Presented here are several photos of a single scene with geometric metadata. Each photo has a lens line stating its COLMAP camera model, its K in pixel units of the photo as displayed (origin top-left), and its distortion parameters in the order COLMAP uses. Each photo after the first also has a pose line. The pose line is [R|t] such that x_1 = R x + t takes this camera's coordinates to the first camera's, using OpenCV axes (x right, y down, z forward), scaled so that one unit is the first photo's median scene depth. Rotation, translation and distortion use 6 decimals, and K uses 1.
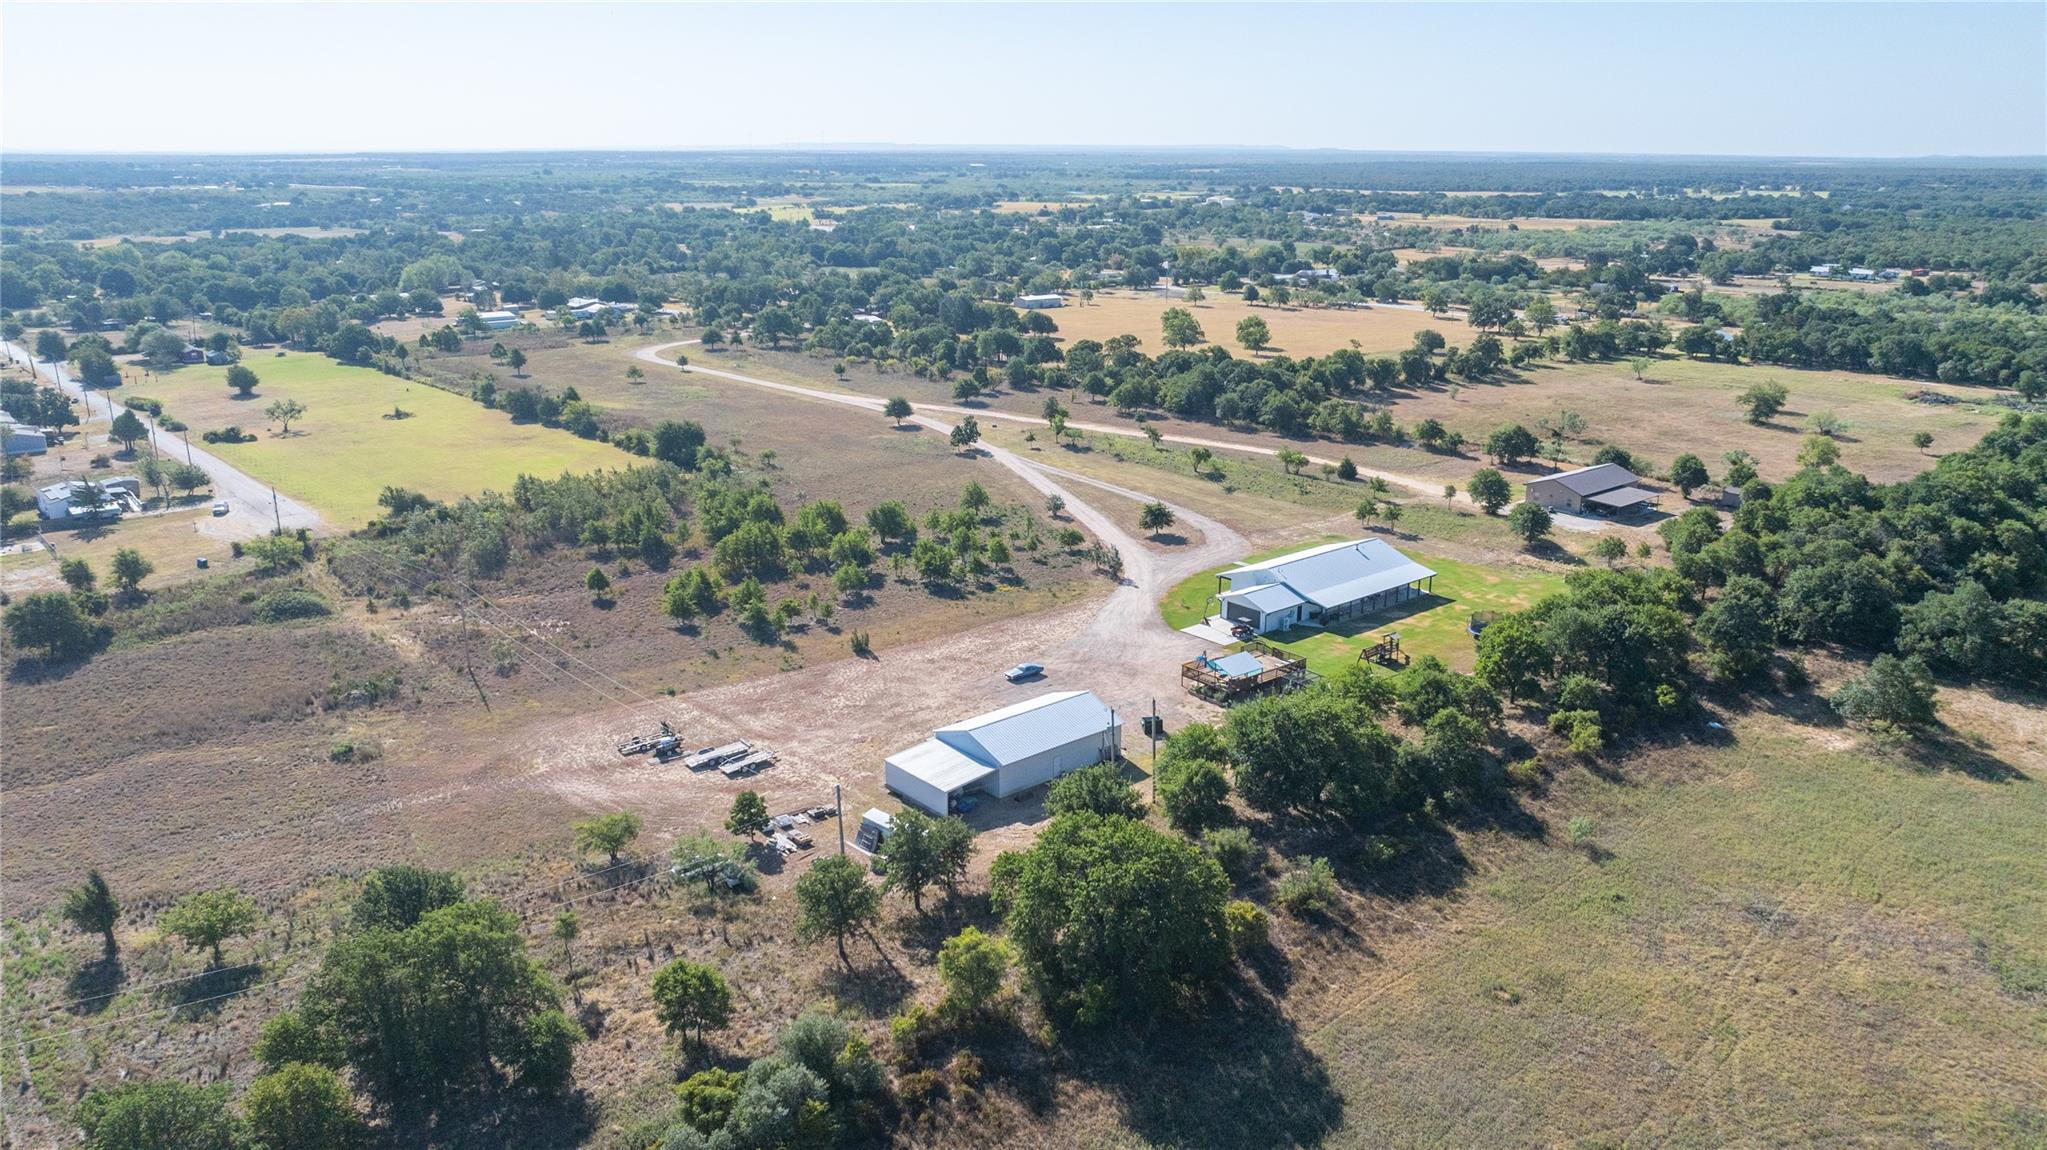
lens RADIAL K [[1455.3, 0, 1054.0], [0, 1455.3, 578.5], [0, 0, 1]] dist [-0.011782, 0.001921]
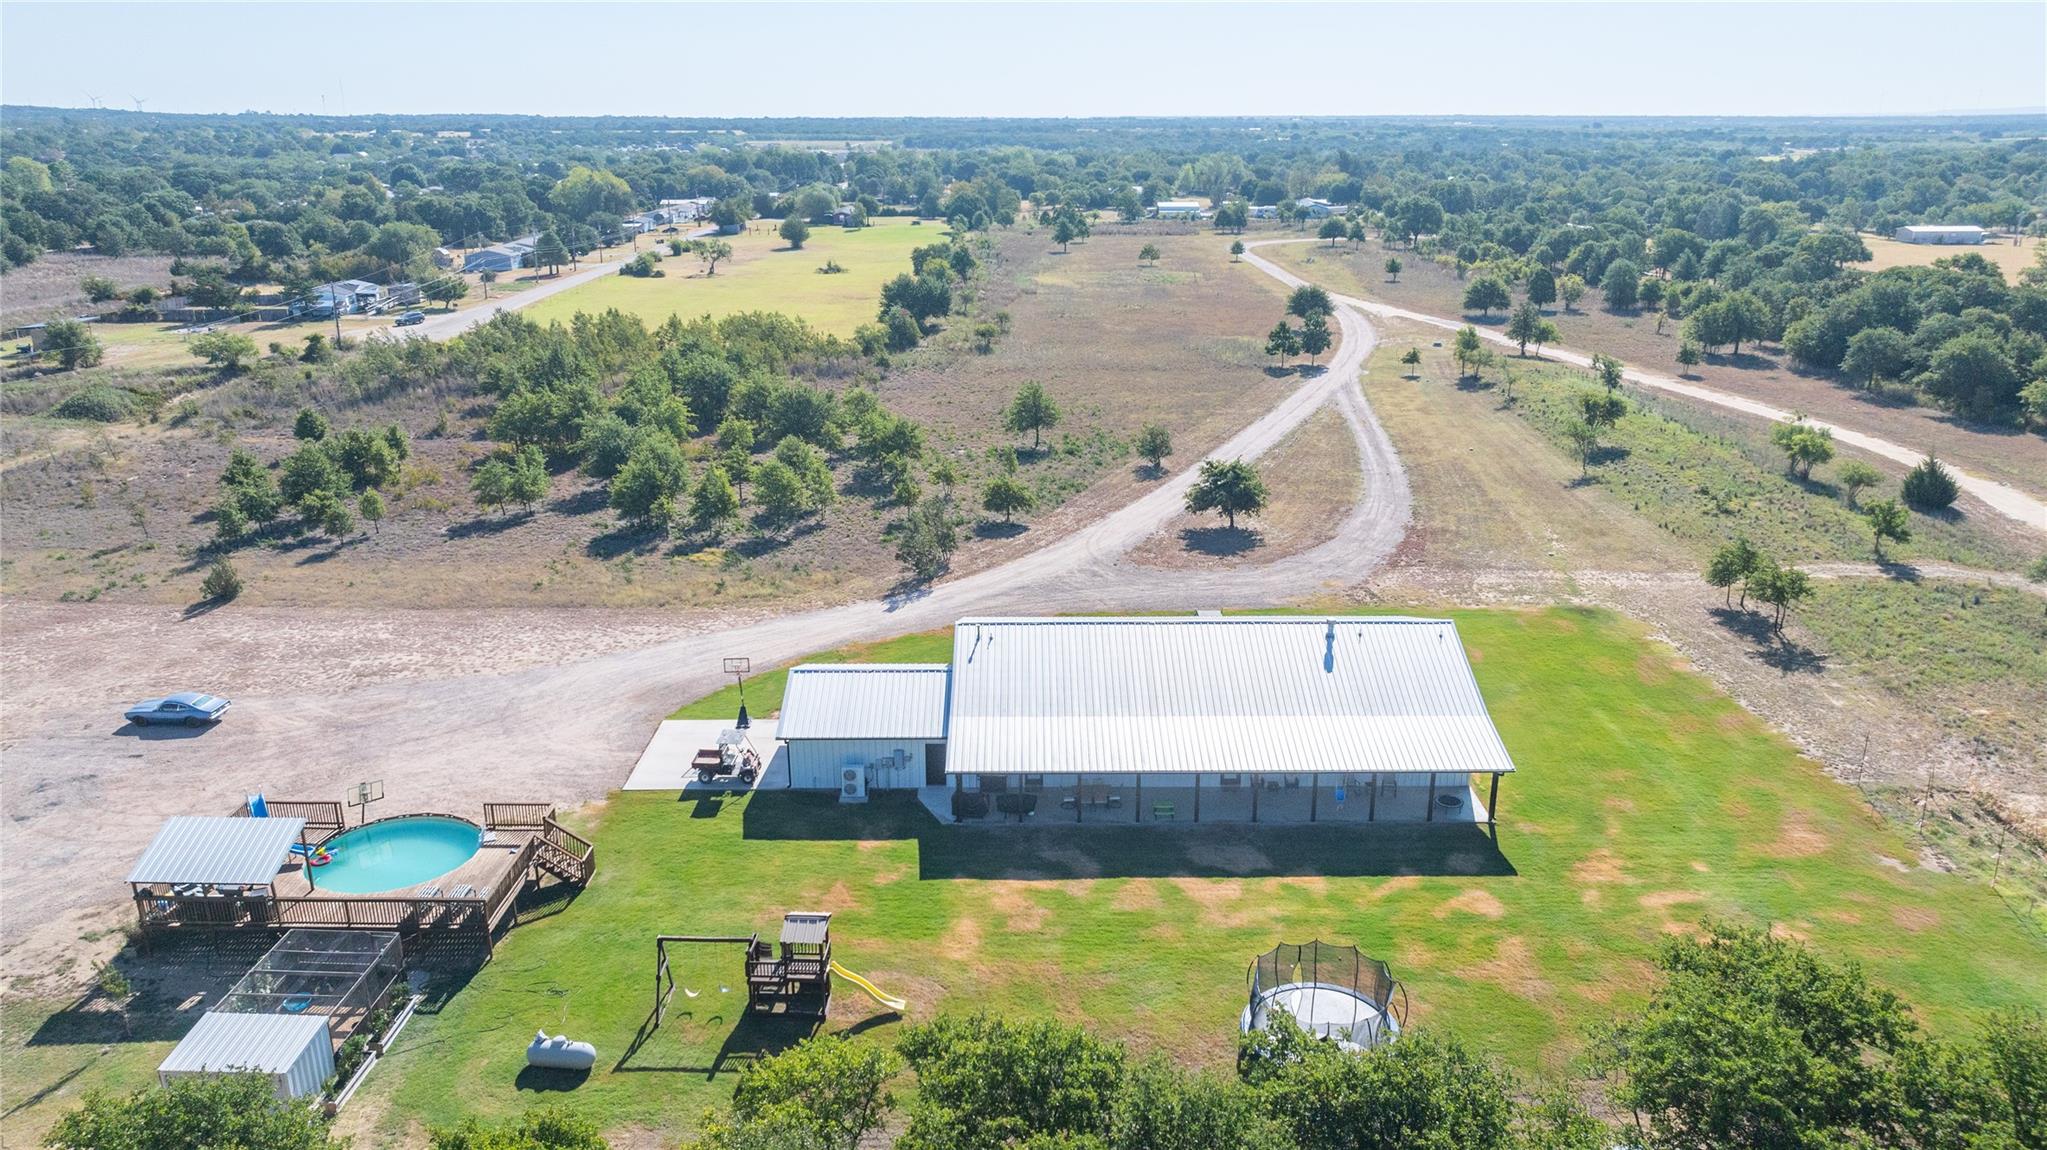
lens RADIAL K [[1455.3, 0, 1054.0], [0, 1455.3, 578.5], [0, 0, 1]] dist [-0.011782, 0.001921]
pose [[0.756876, 0.196980, -0.623167, 0.389230], [-0.185498, 0.979033, 0.084169, -0.052551], [0.626681, 0.051891, 0.777547, 0.733519]]
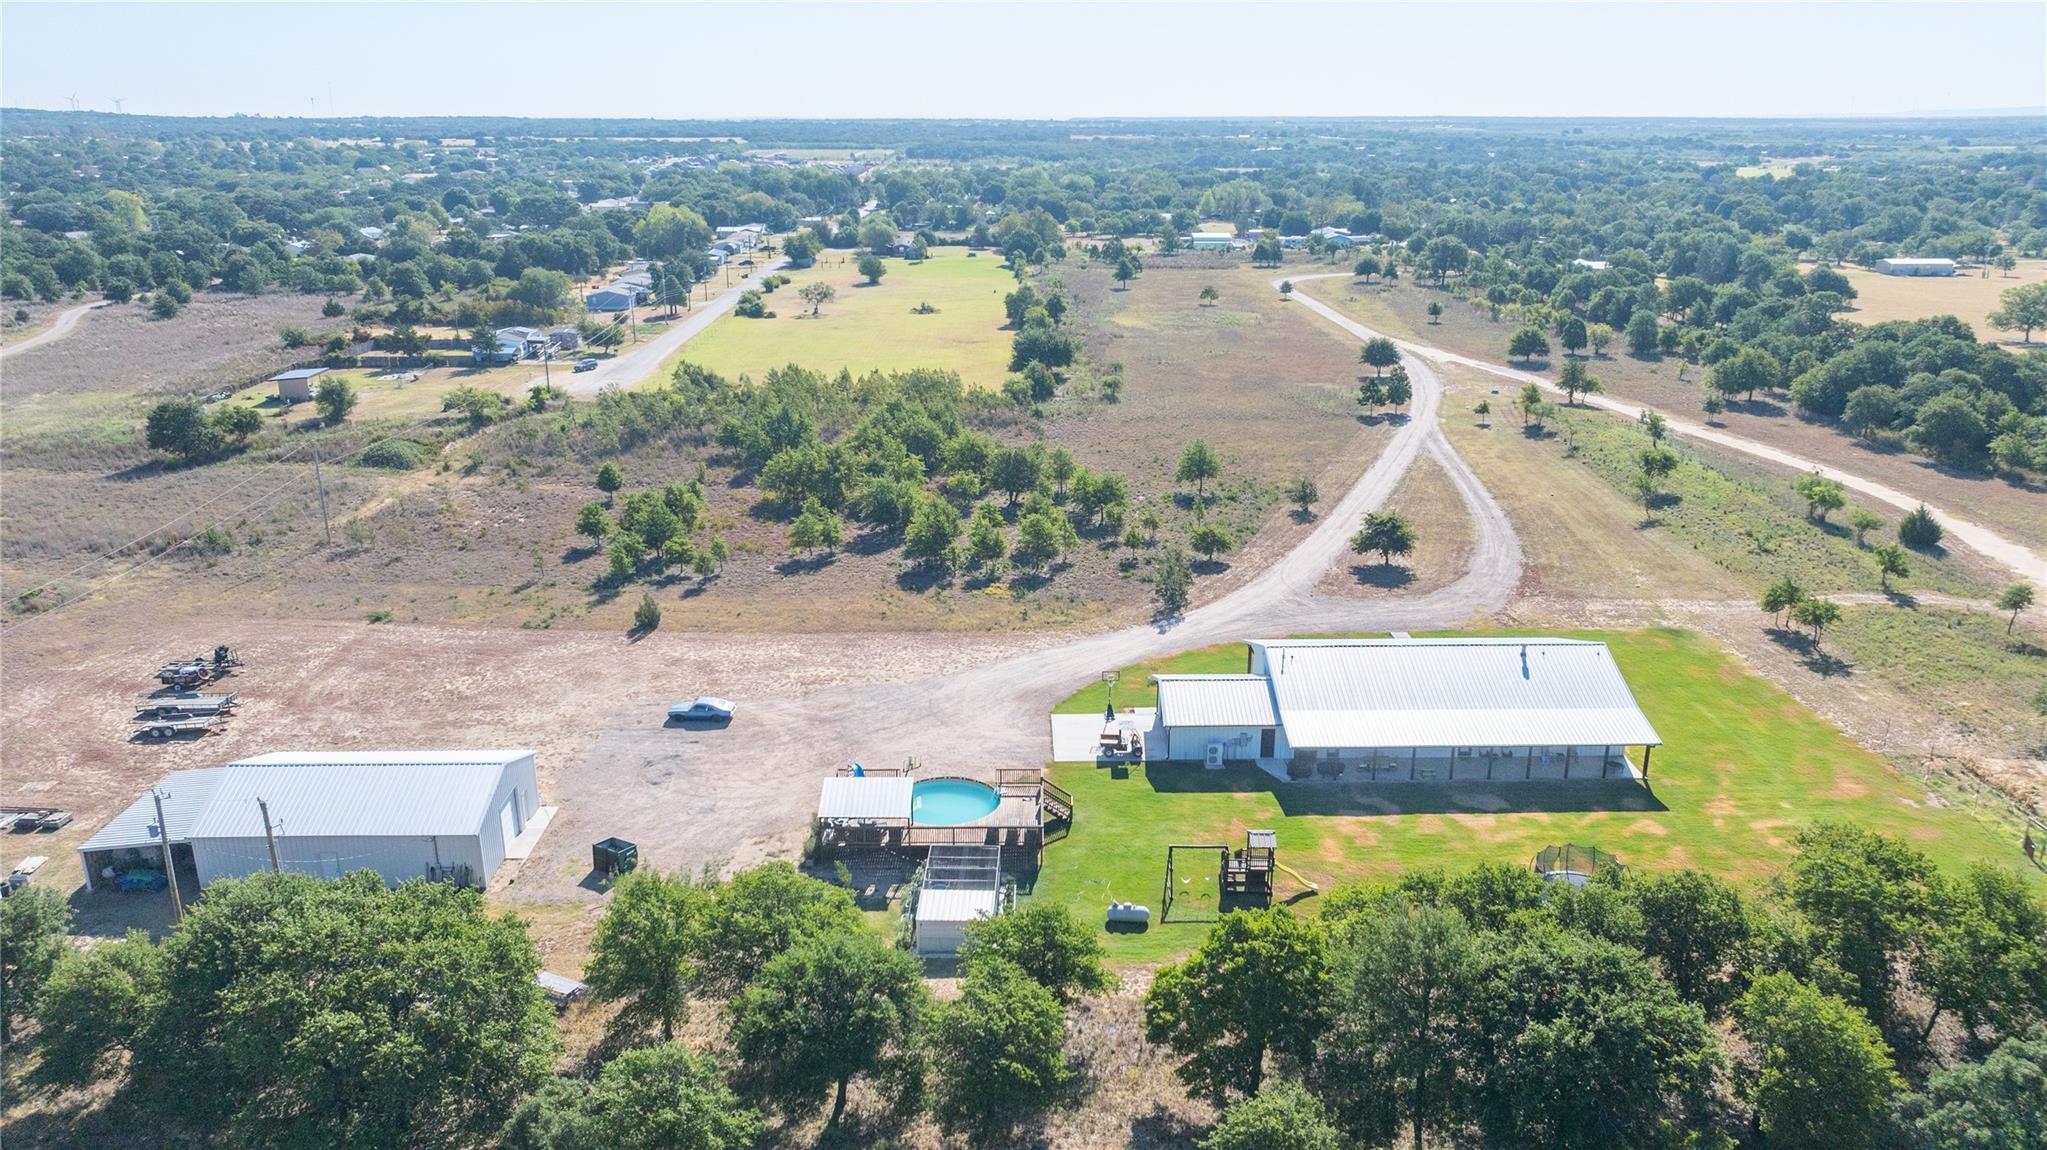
lens RADIAL K [[1458.5, 0, 1053.1], [0, 1458.5, 565.6], [0, 0, 1]] dist [-0.012146, -0.002808]
pose [[0.766234, 0.189747, -0.613906, 0.406300], [-0.183002, 0.980280, 0.074576, -0.060472], [0.615951, 0.055204, 0.785848, 0.538164]]
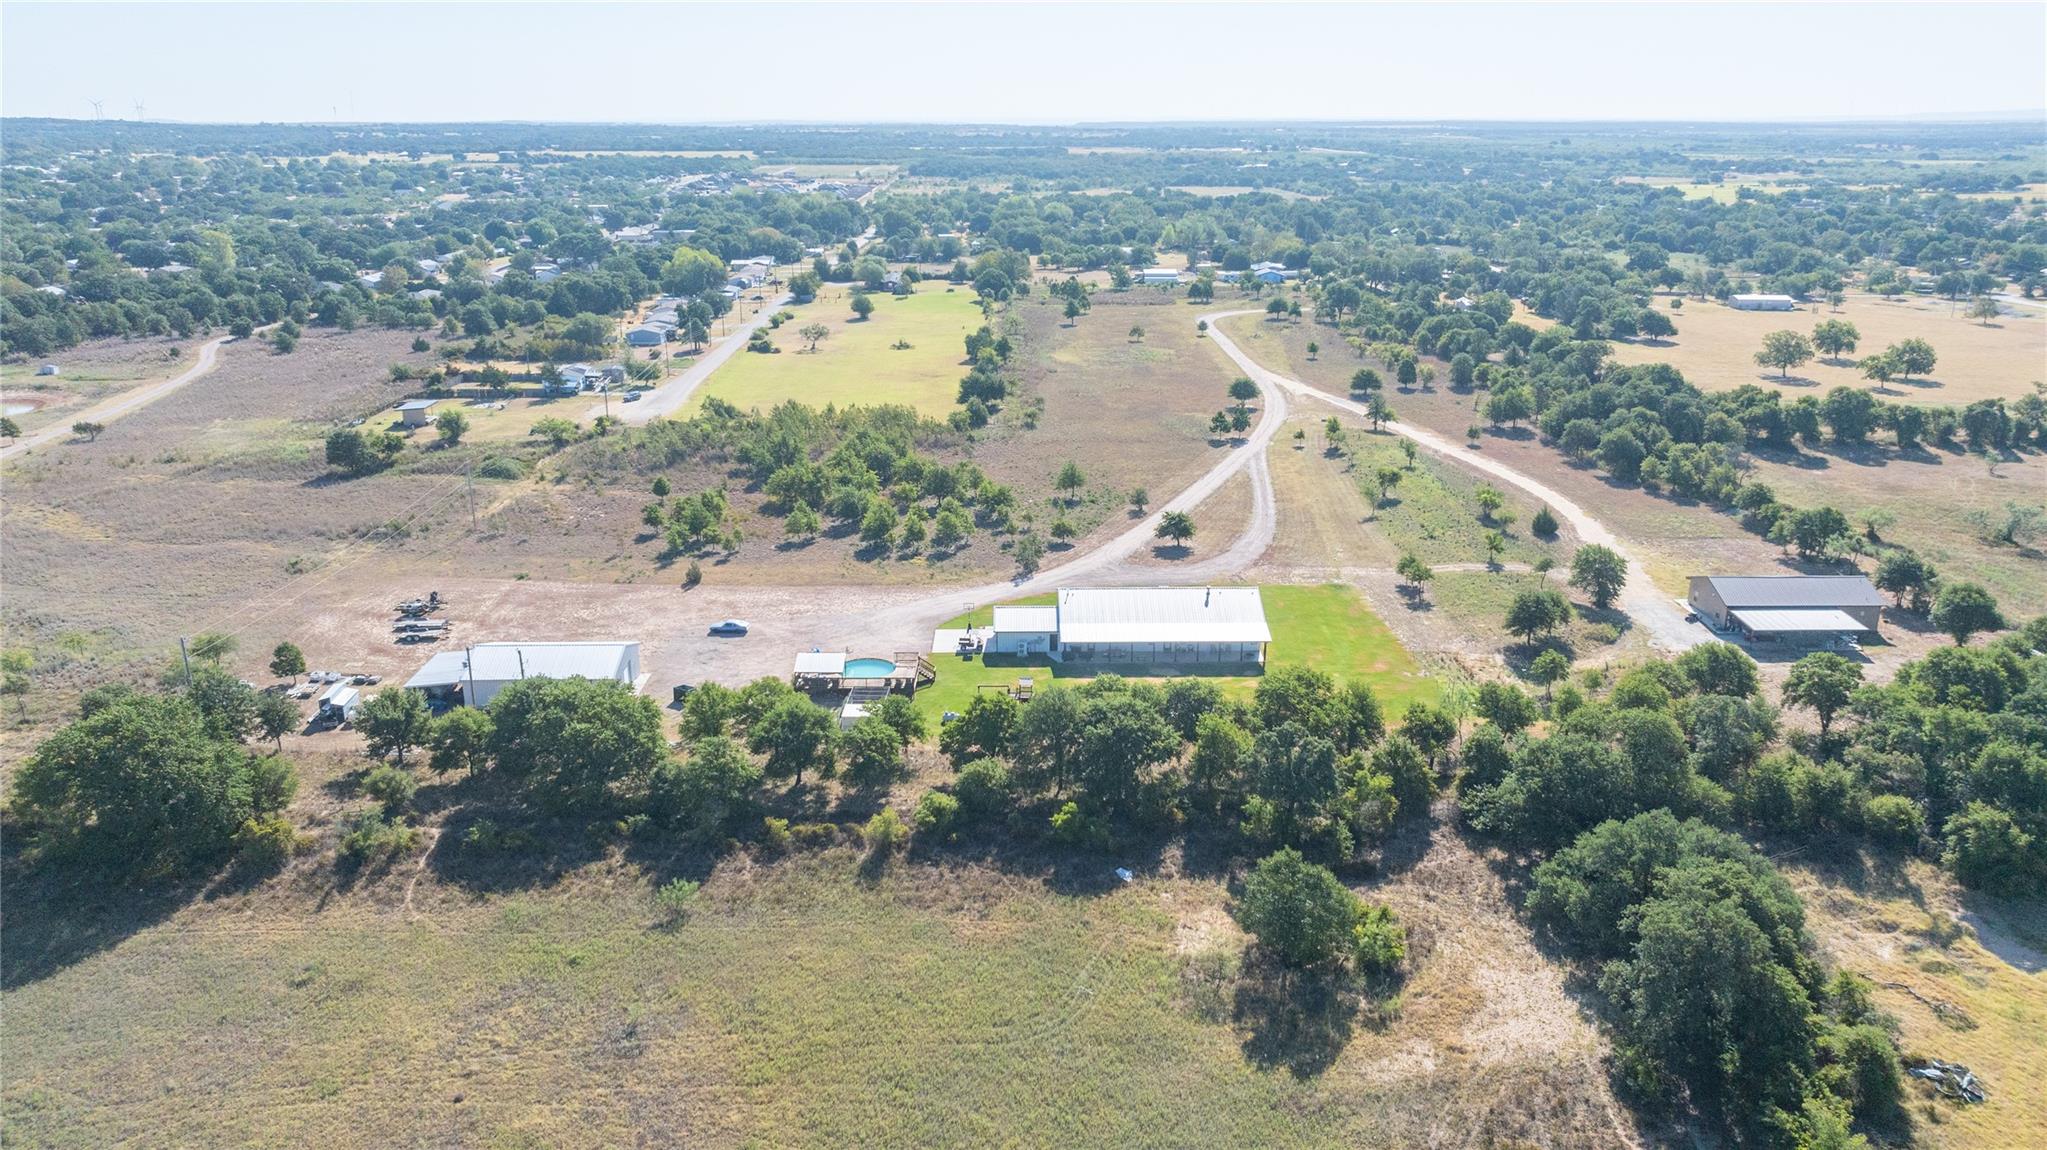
lens RADIAL K [[1455.3, 0, 1054.0], [0, 1455.3, 578.5], [0, 0, 1]] dist [-0.011782, 0.001921]
pose [[0.762039, 0.196856, -0.616882, 0.698925], [-0.184697, 0.979173, 0.084311, -0.088156], [0.620631, 0.049688, 0.782527, 0.294612]]
